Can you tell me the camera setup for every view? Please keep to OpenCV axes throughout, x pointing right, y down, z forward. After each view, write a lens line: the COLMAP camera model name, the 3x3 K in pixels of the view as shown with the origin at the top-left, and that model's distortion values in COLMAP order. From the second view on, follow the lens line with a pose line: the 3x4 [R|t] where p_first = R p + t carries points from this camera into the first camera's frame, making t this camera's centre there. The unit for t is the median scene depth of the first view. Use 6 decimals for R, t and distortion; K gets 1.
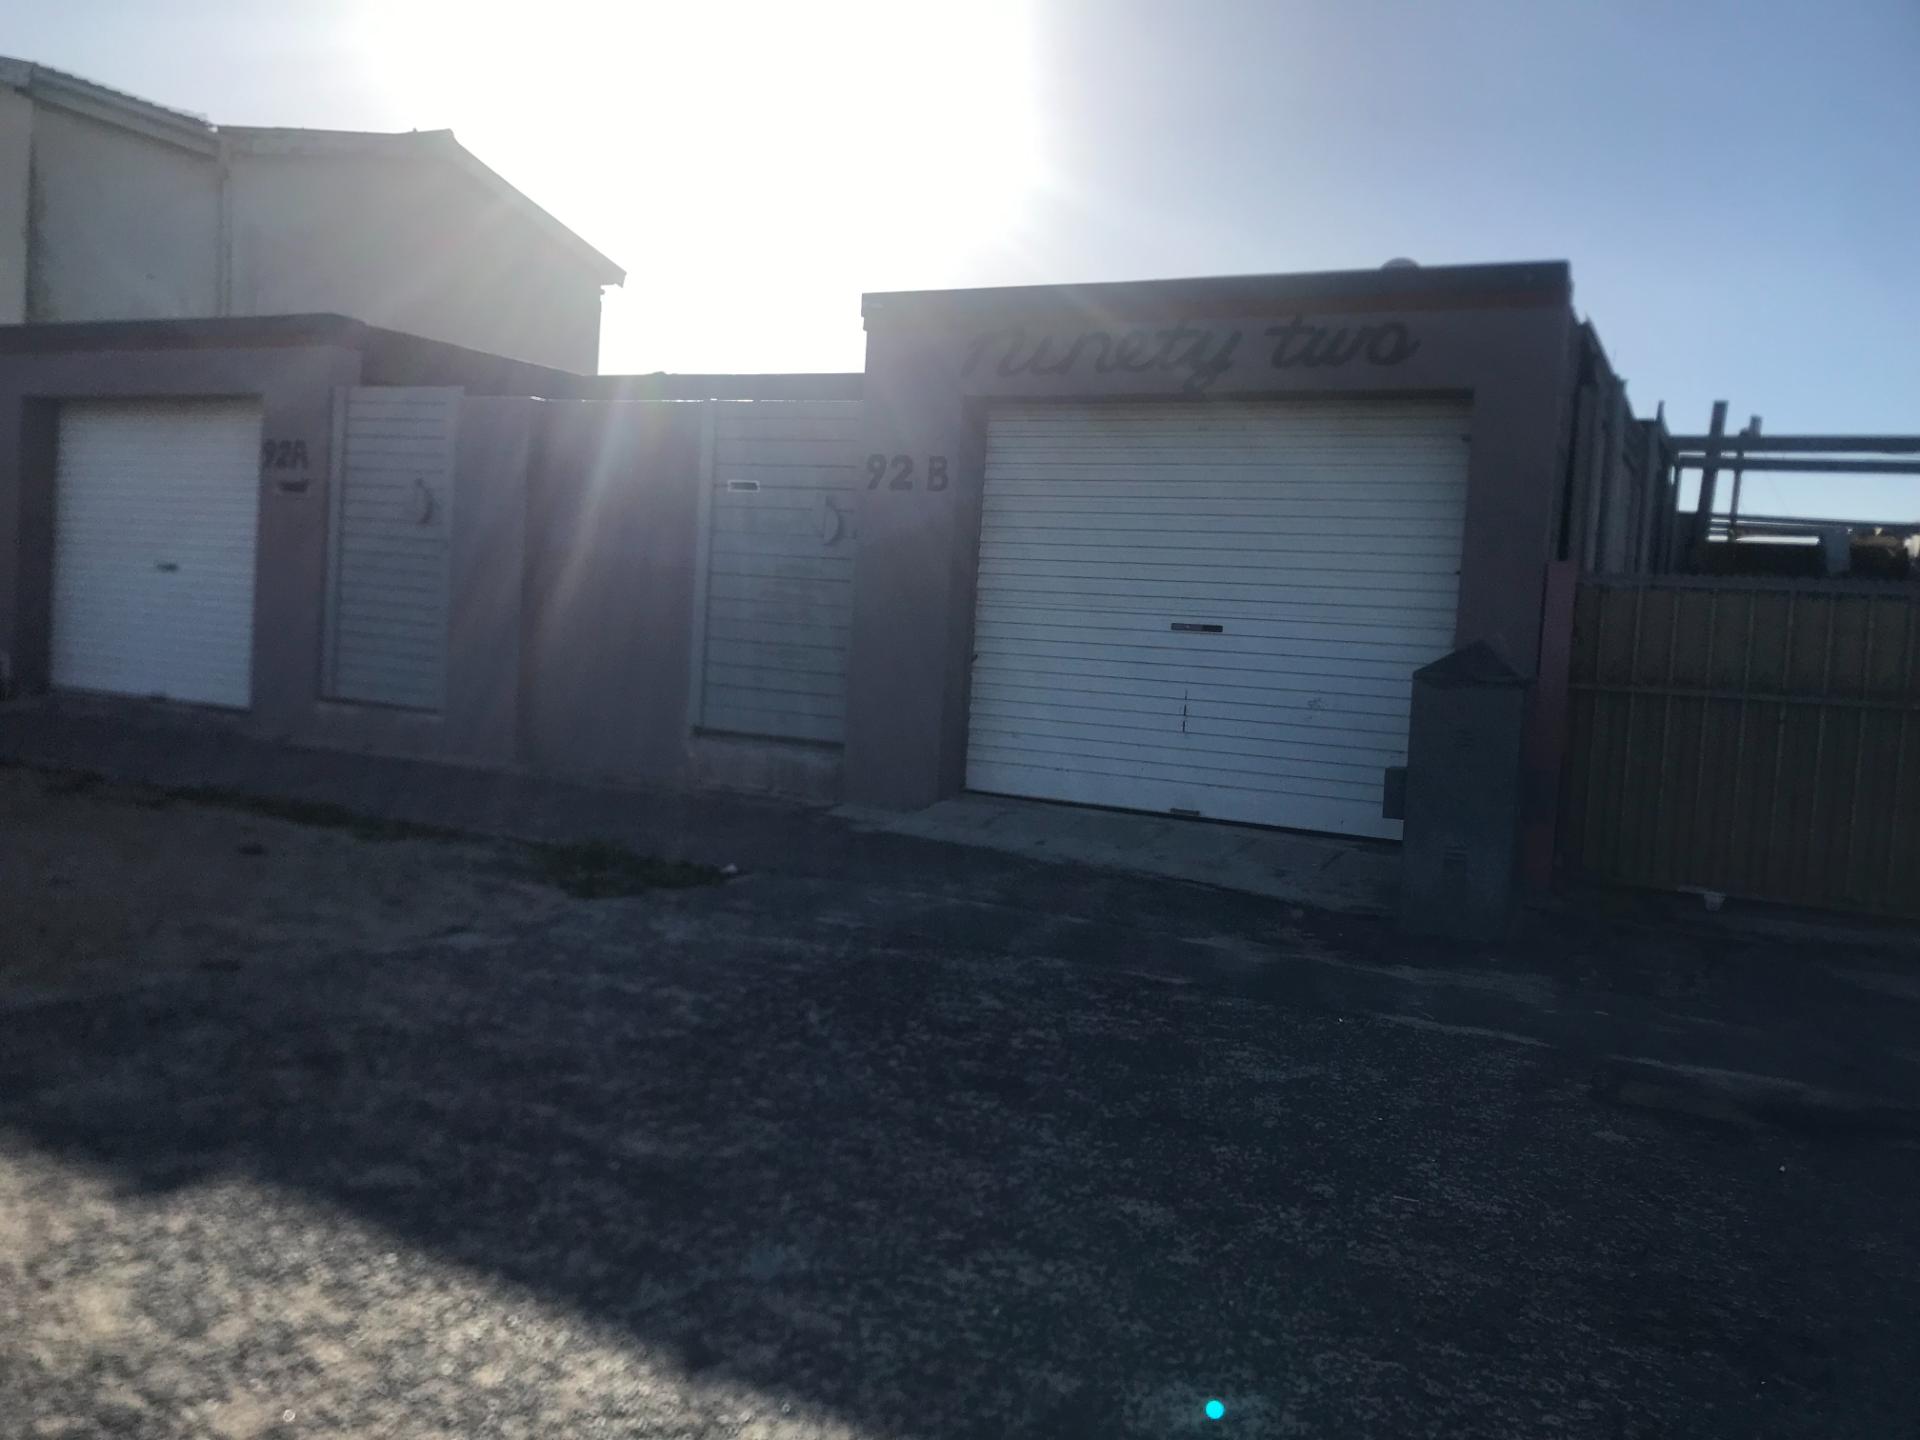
lens RADIAL K [[1514.3, 0, 960.0], [0, 1514.3, 720.0], [0, 0, 1]] dist [0.065966, 0.000814]
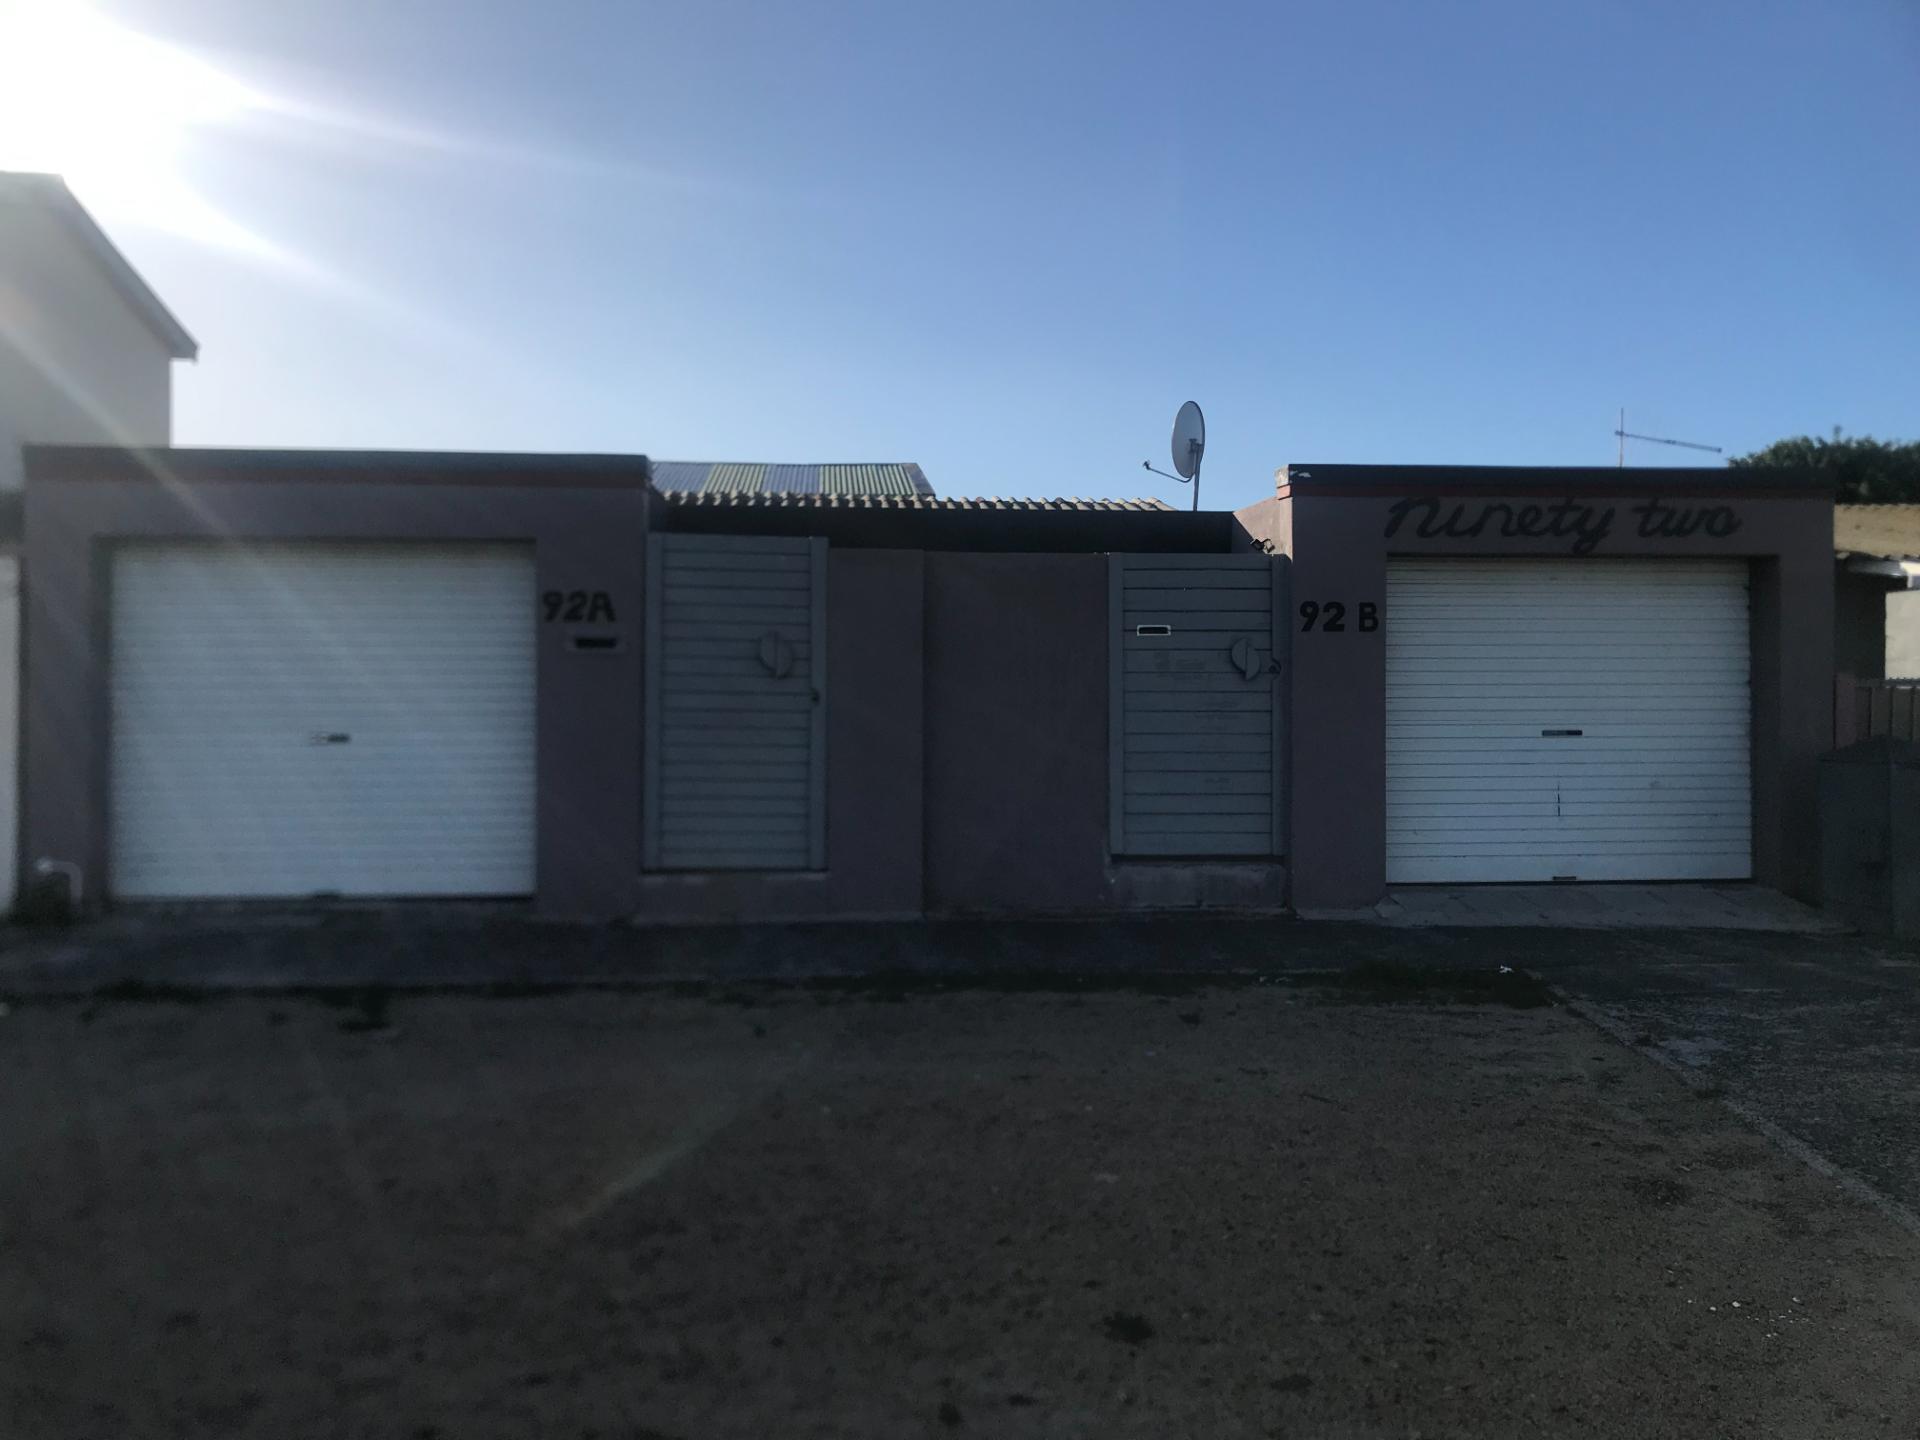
lens RADIAL K [[1595.8, 0, 960.0], [0, 1595.8, 720.0], [0, 0, 1]] dist [0.064533, -0.108507]
pose [[0.851816, -0.062450, 0.520105, -0.920519], [0.088260, 0.995784, -0.024985, -0.077843], [-0.516352, 0.067187, 0.853737, 0.101981]]
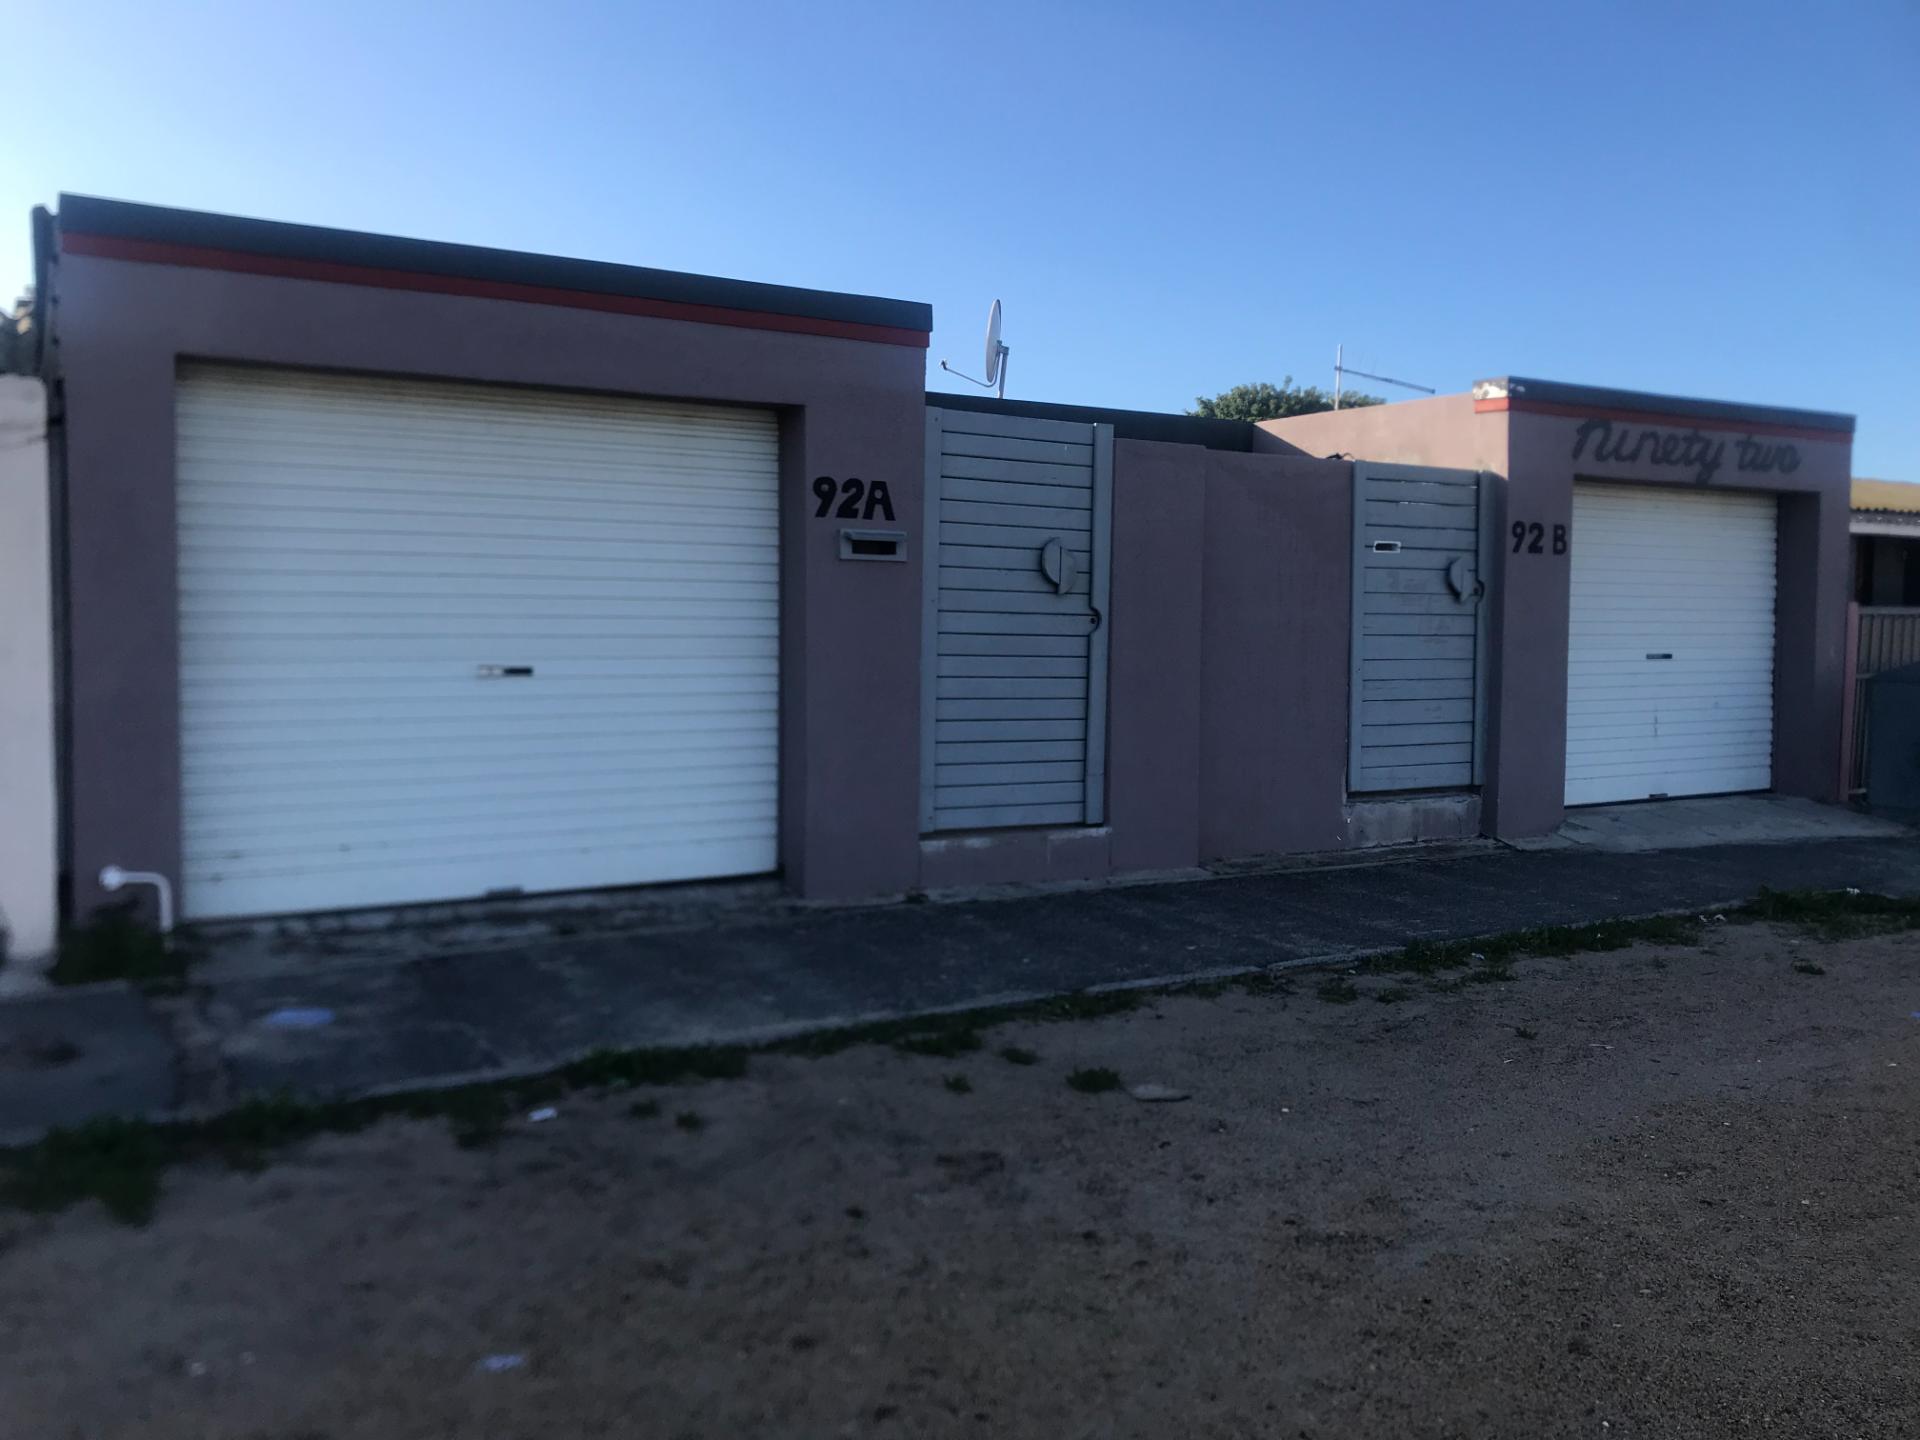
lens RADIAL K [[1595.8, 0, 960.0], [0, 1595.8, 720.0], [0, 0, 1]] dist [0.064533, -0.108507]
pose [[0.541240, -0.105519, 0.834221, -1.274244], [0.088300, 0.993742, 0.068408, -0.146894], [-0.836219, 0.036637, 0.547170, 0.702013]]
